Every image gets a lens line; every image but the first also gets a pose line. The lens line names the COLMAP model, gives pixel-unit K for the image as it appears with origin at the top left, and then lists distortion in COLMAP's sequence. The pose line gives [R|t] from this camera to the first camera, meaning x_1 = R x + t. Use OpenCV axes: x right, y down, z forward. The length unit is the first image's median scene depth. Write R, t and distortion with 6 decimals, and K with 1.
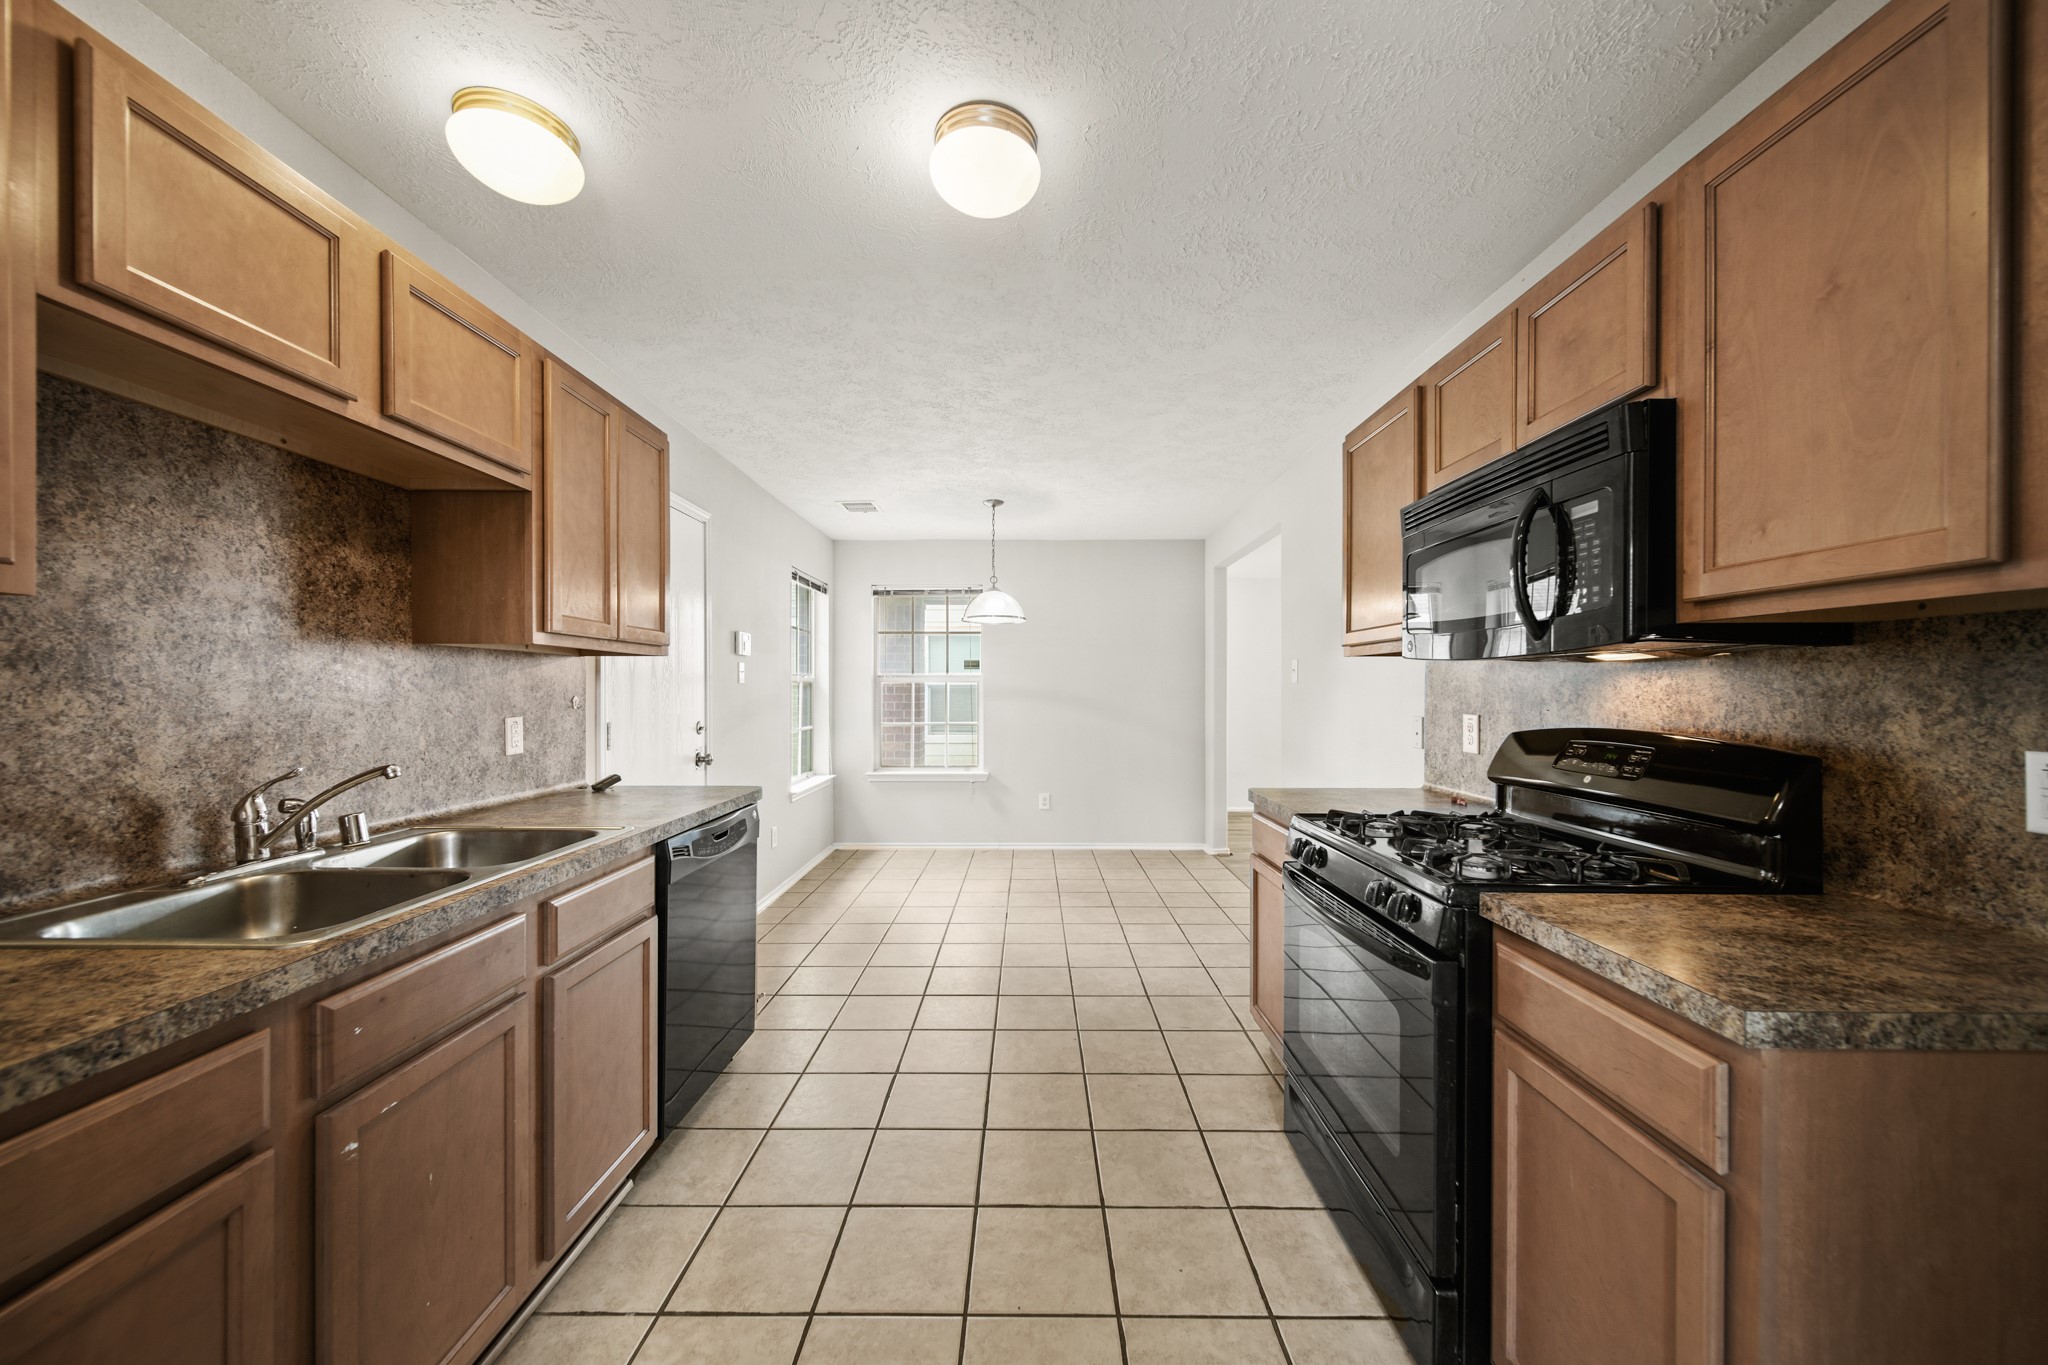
lens RADIAL K [[714.0, 0, 1024.2], [0, 714.0, 692.9], [0, 0, 1]] dist [0.000528, -0.000283]
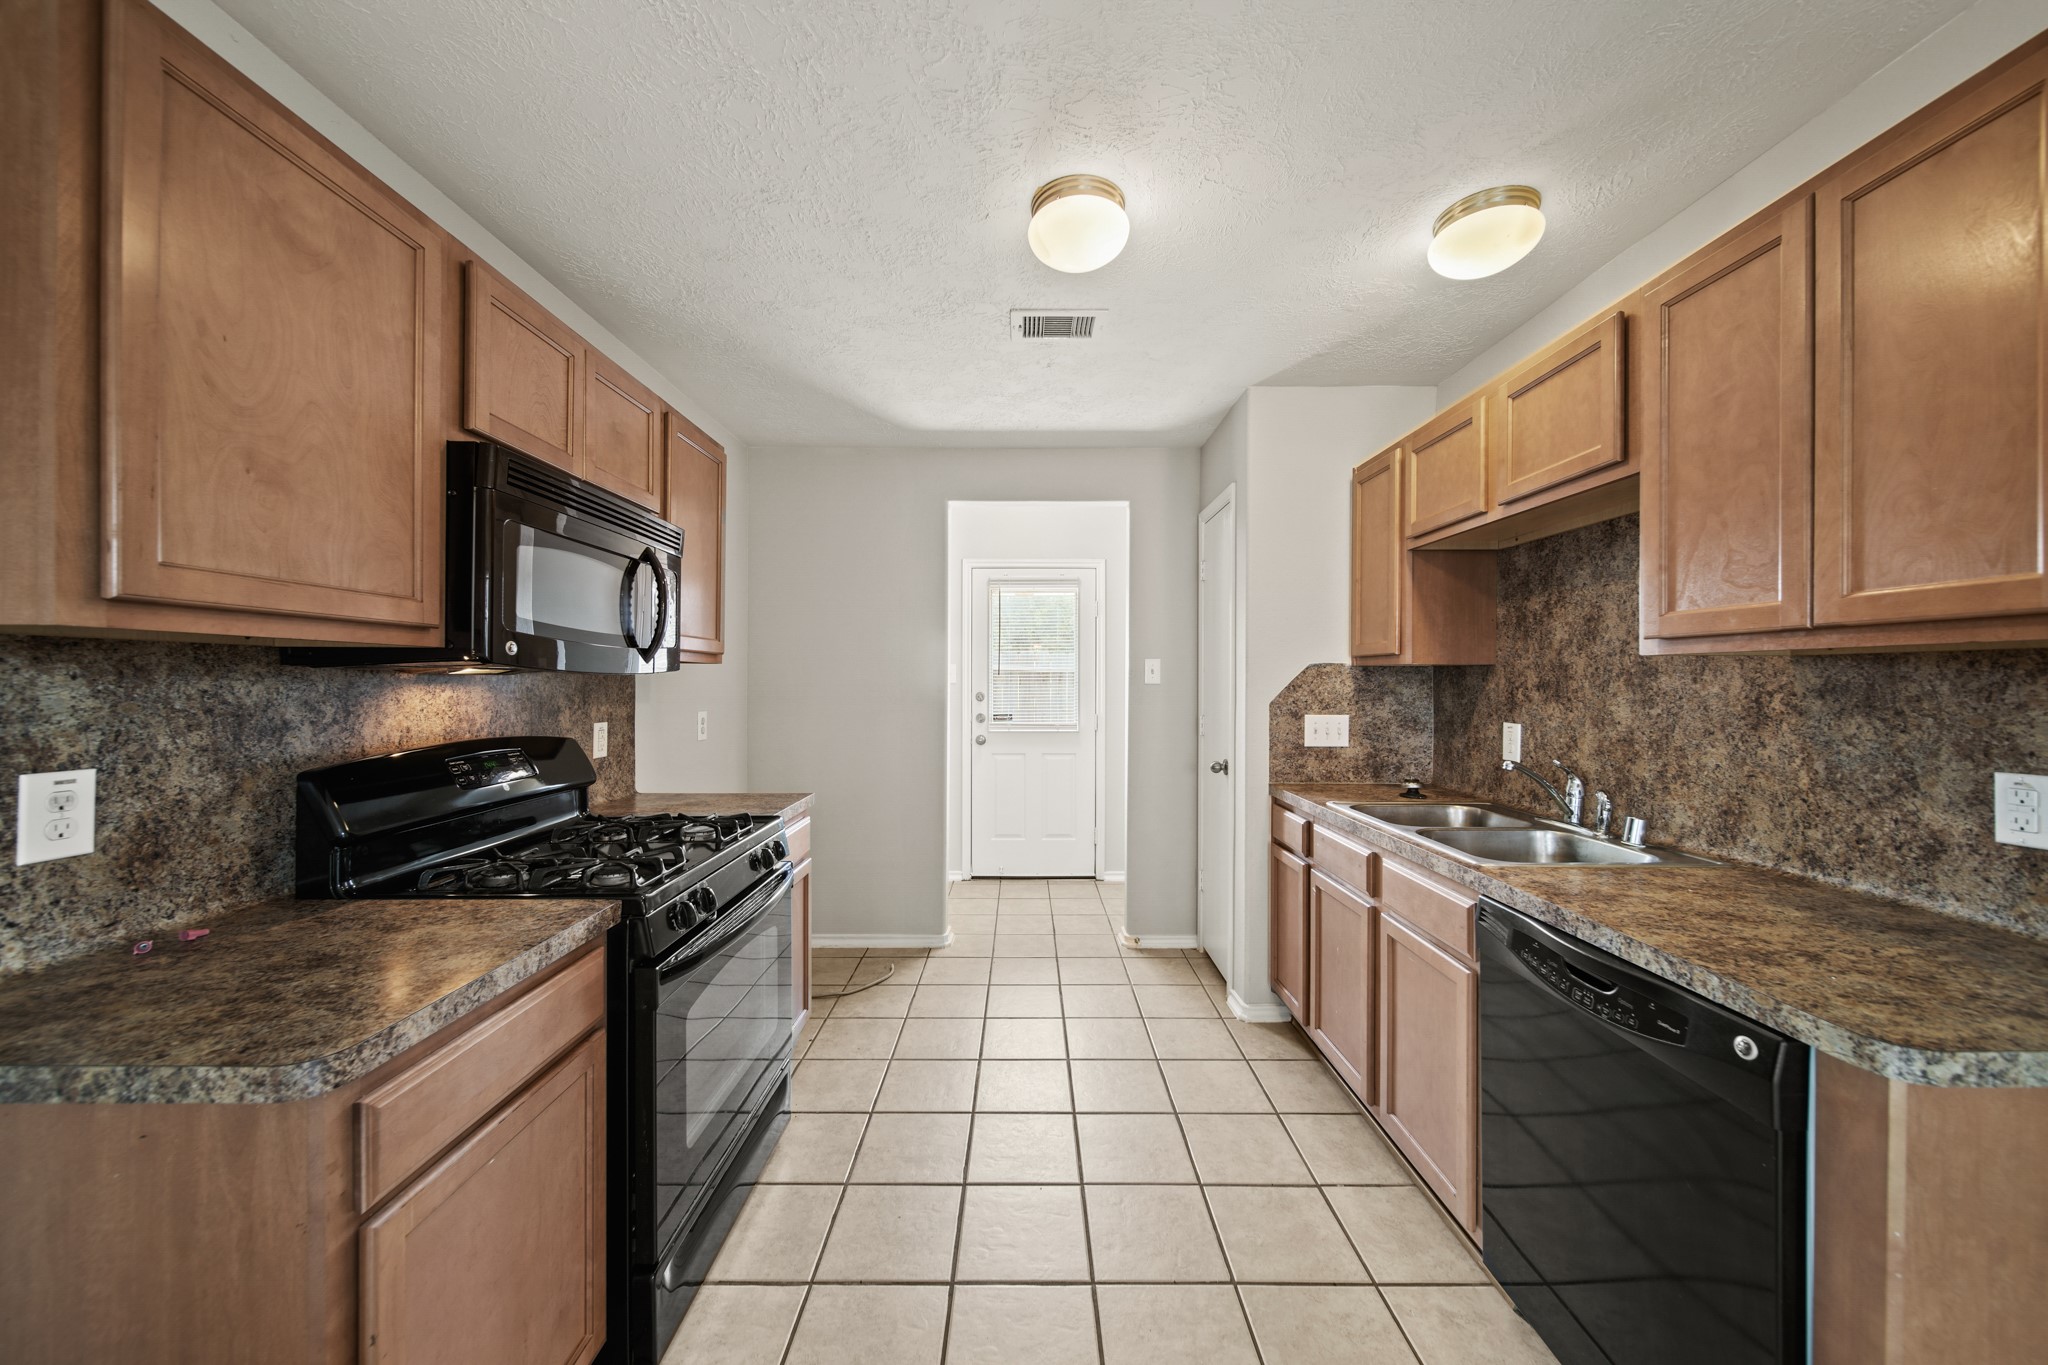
lens RADIAL K [[723.1, 0, 1025.7], [0, 723.1, 674.6], [0, 0, 1]] dist [0.000741, -0.000153]
pose [[-0.999998, -0.000667, -0.002056, 0.021372], [-0.000662, 0.999997, -0.002136, -0.038623], [0.002058, -0.002135, -0.999996, 1.552998]]
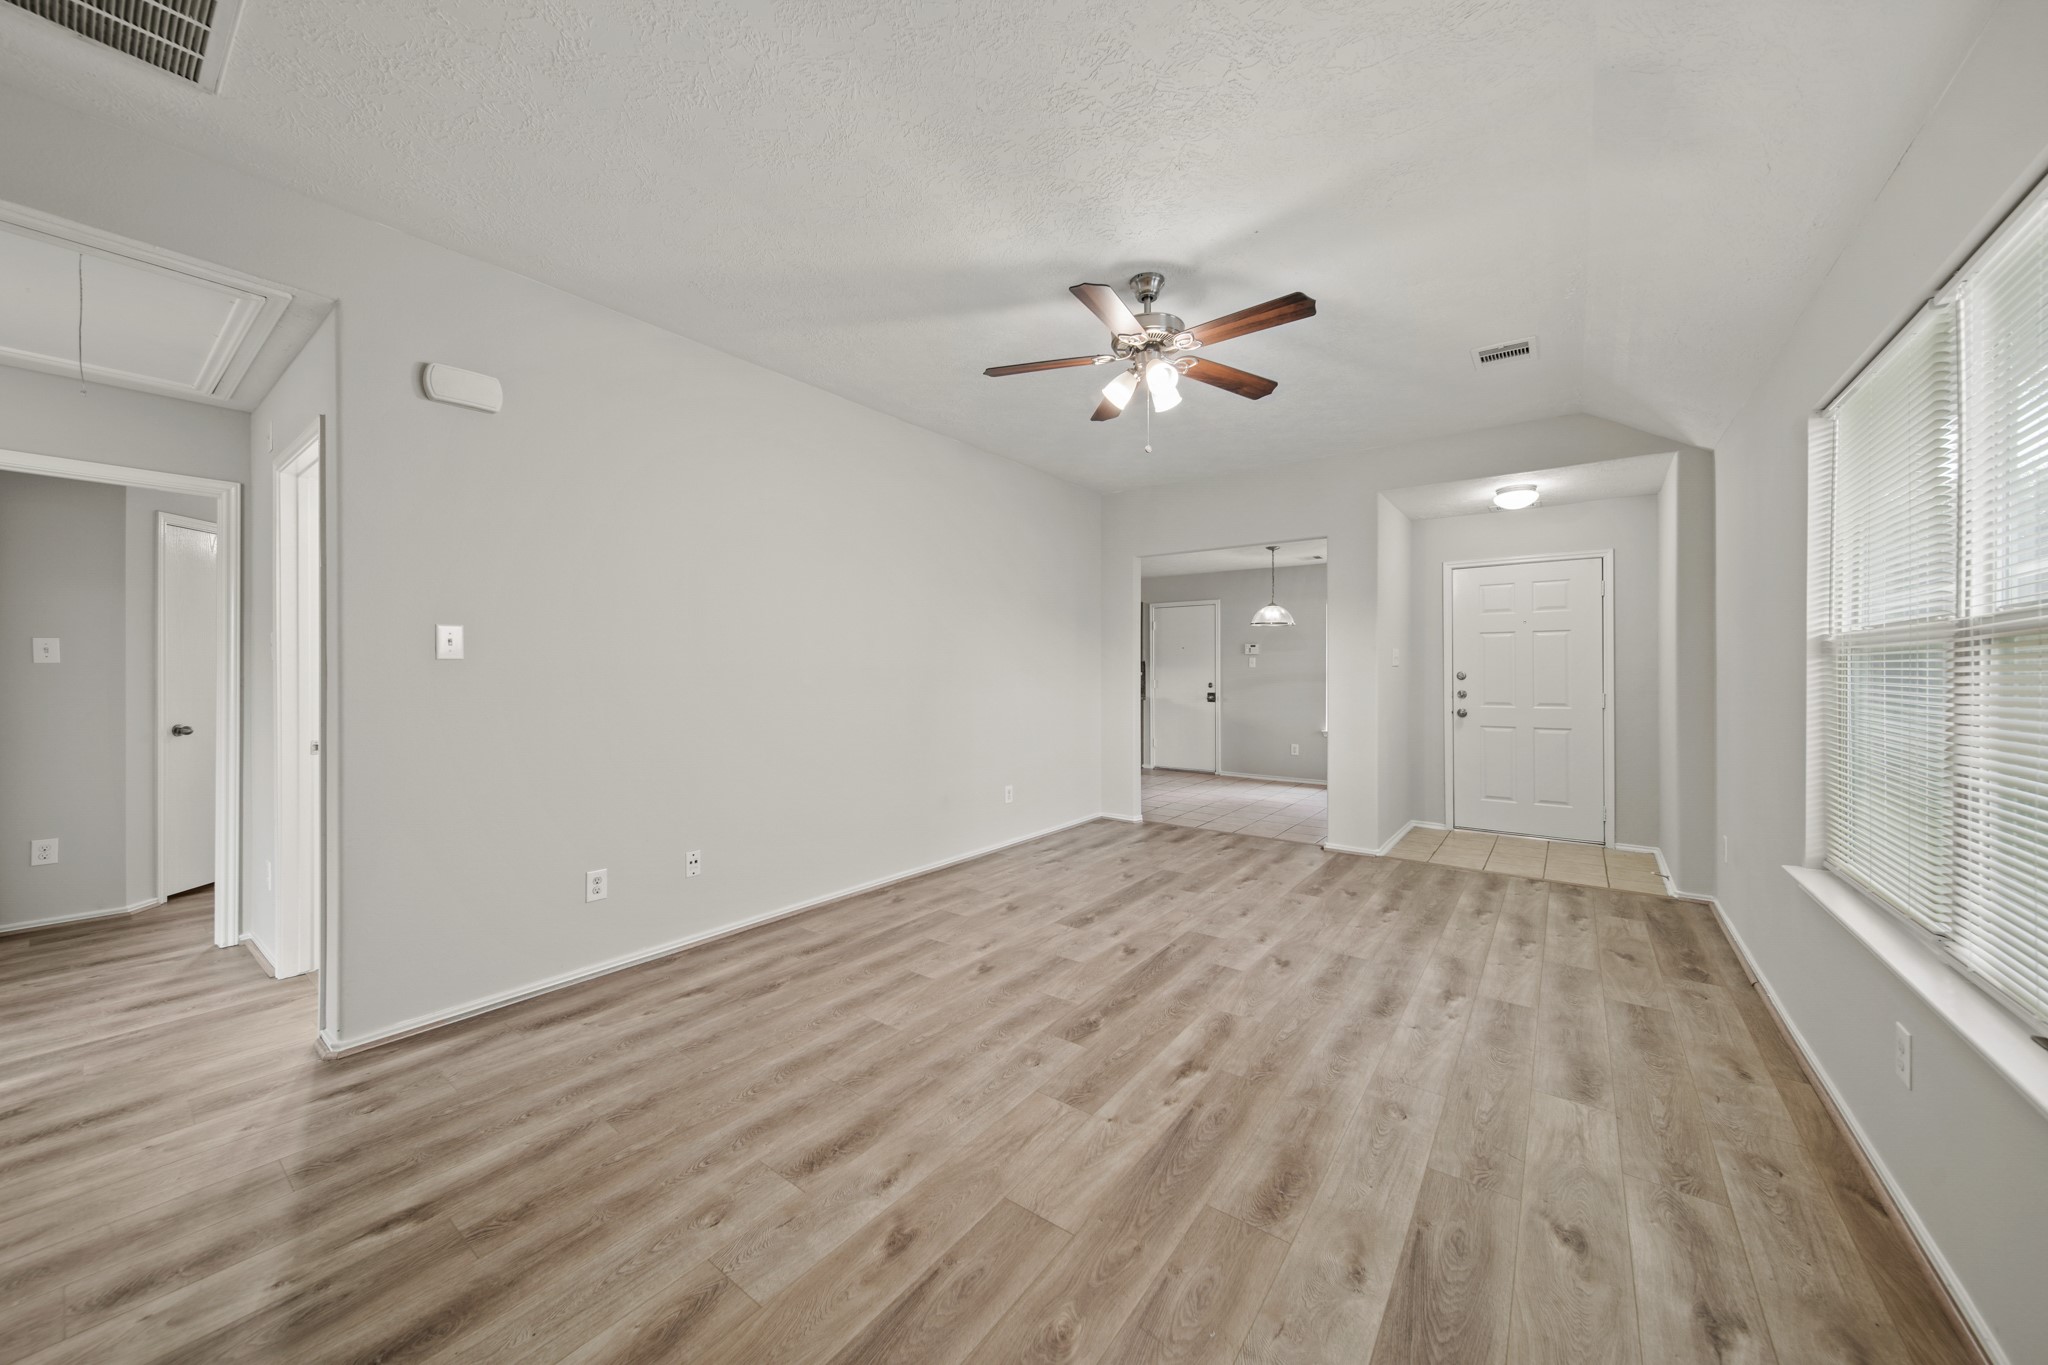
lens RADIAL K [[723.1, 0, 1025.7], [0, 723.1, 674.6], [0, 0, 1]] dist [0.000741, -0.000153]
pose [[-0.594729, 0.004250, -0.803915, 3.248796], [-0.002627, 0.999970, 0.007230, -0.010388], [0.803922, 0.006412, -0.594700, 3.215134]]
